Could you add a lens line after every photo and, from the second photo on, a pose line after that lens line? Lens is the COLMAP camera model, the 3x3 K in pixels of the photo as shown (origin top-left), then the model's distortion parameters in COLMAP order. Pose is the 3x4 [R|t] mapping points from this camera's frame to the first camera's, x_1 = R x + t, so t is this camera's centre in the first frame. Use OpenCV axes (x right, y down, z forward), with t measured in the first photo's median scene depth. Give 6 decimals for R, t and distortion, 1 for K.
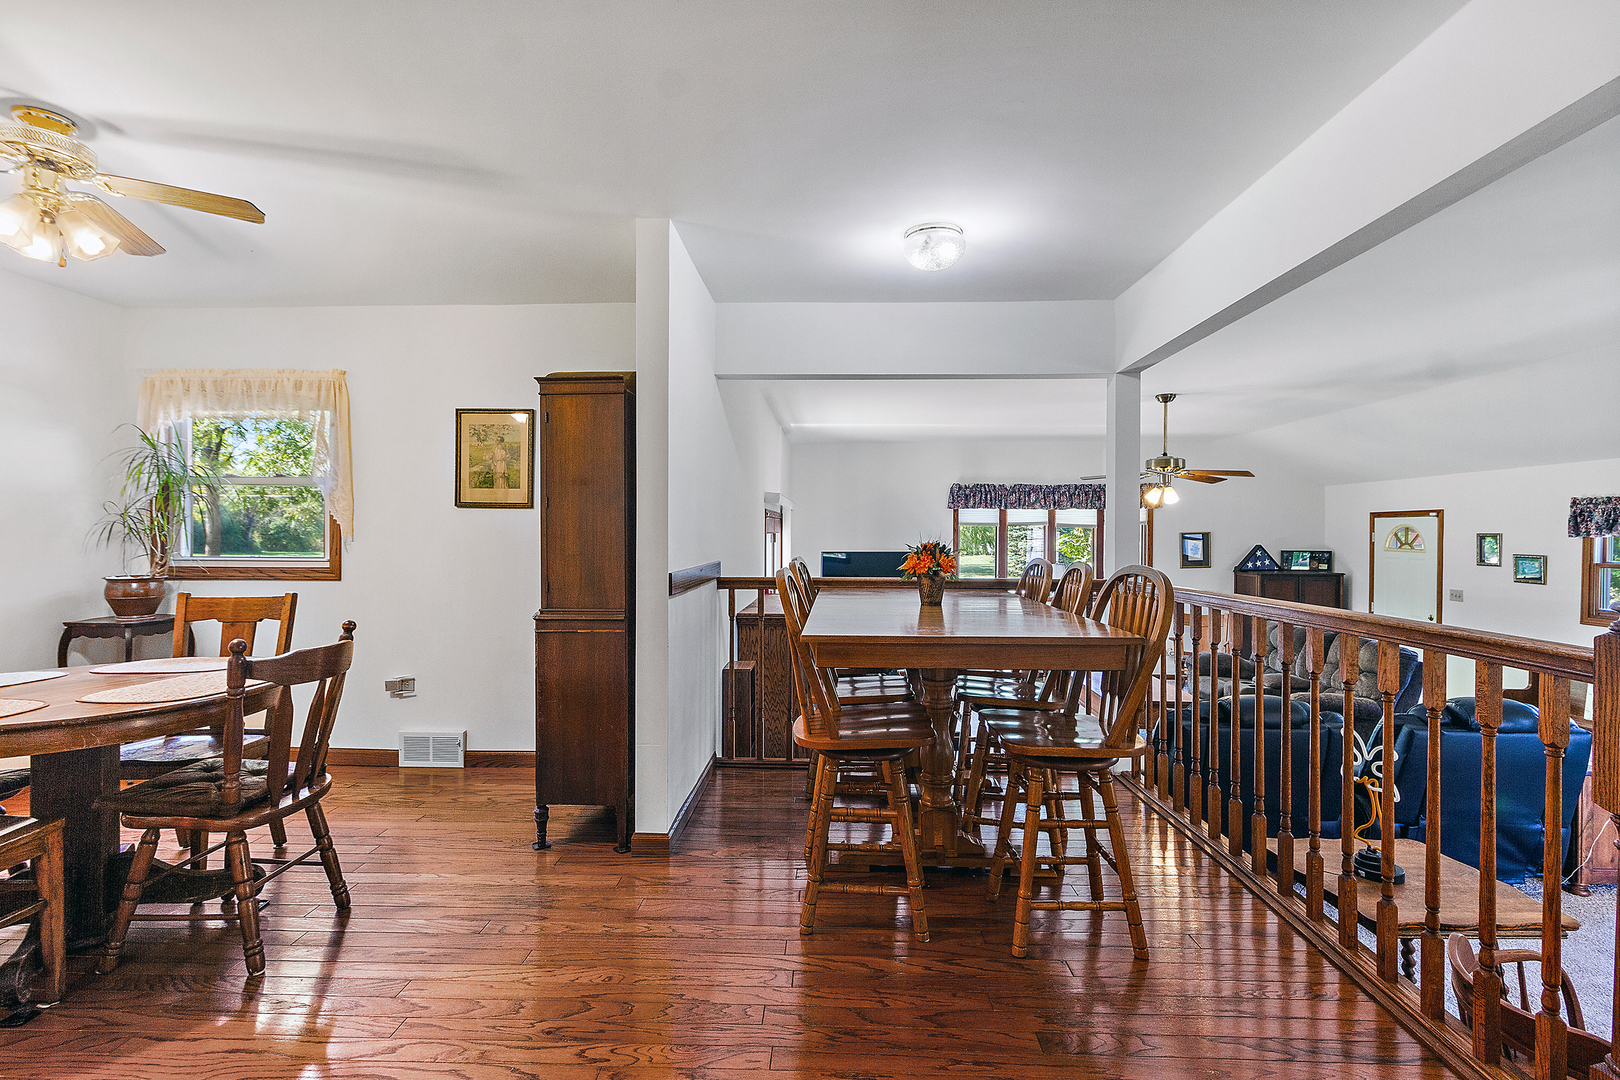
lens RADIAL K [[763.2, 0, 809.2], [0, 763.2, 518.7], [0, 0, 1]] dist [0.006399, 0.000454]
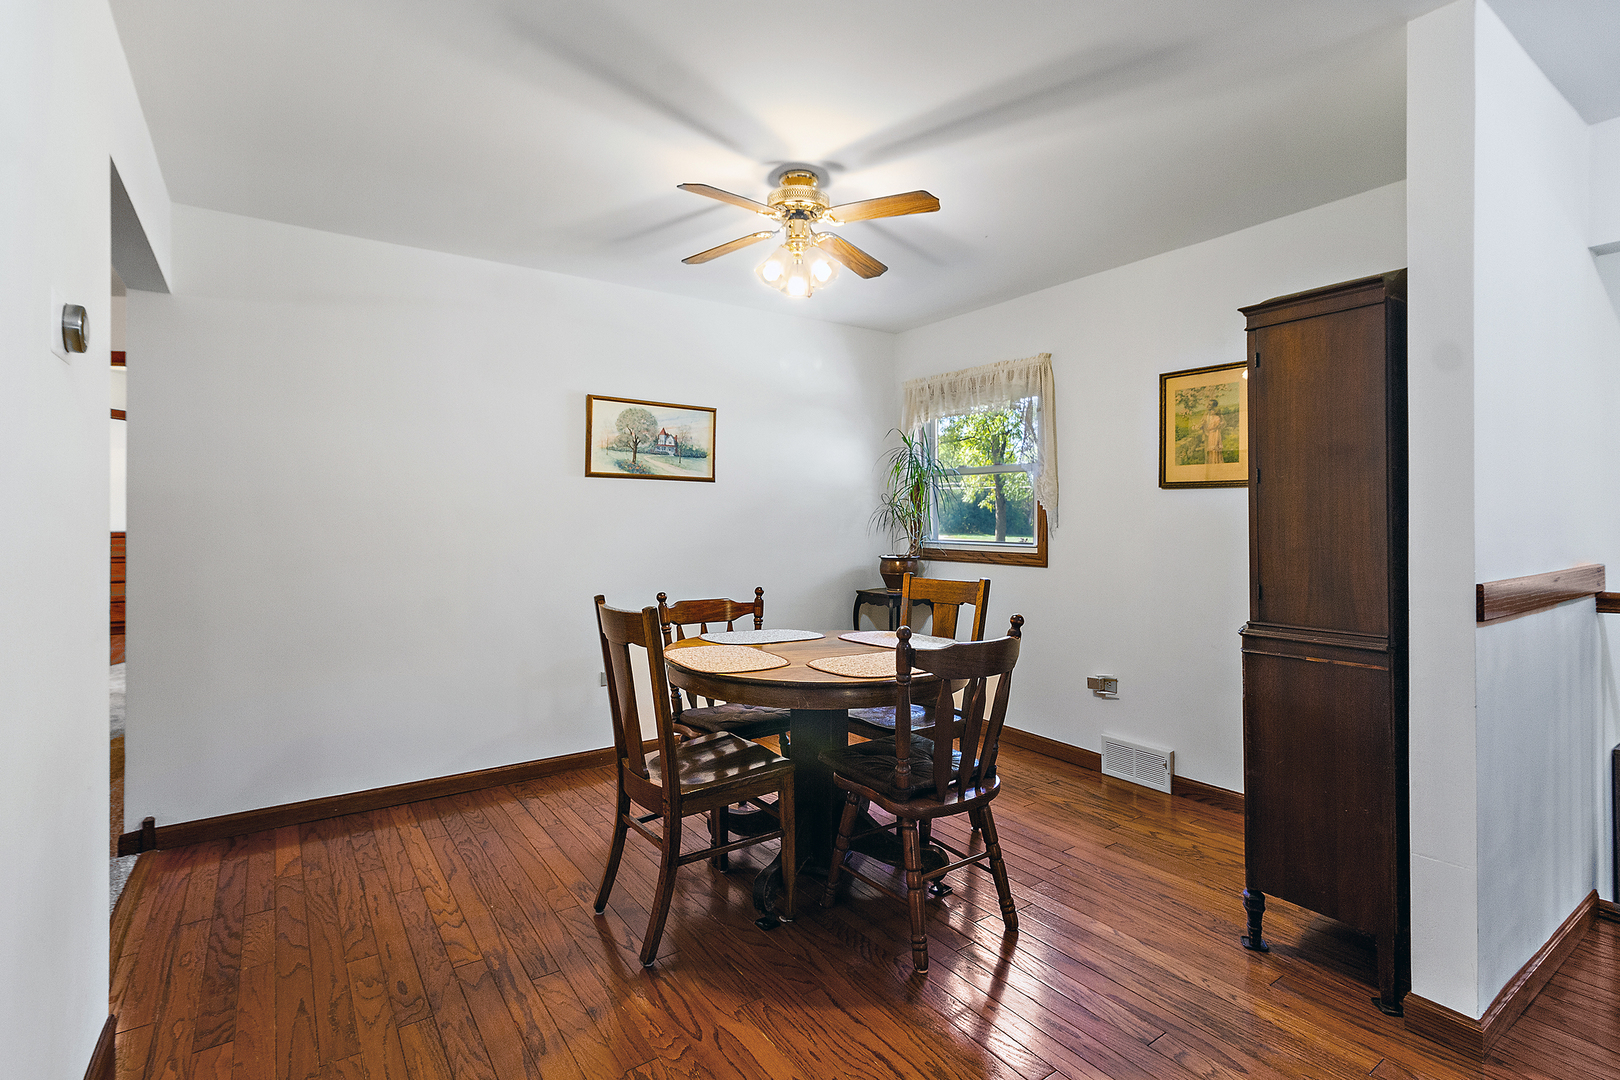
lens RADIAL K [[763.2, 0, 809.2], [0, 763.2, 518.7], [0, 0, 1]] dist [0.006399, 0.000454]
pose [[0.603781, -0.003831, -0.797141, -0.019394], [0.019206, 0.999768, 0.009743, 0.003914], [0.796919, -0.021193, 0.603715, 0.213821]]
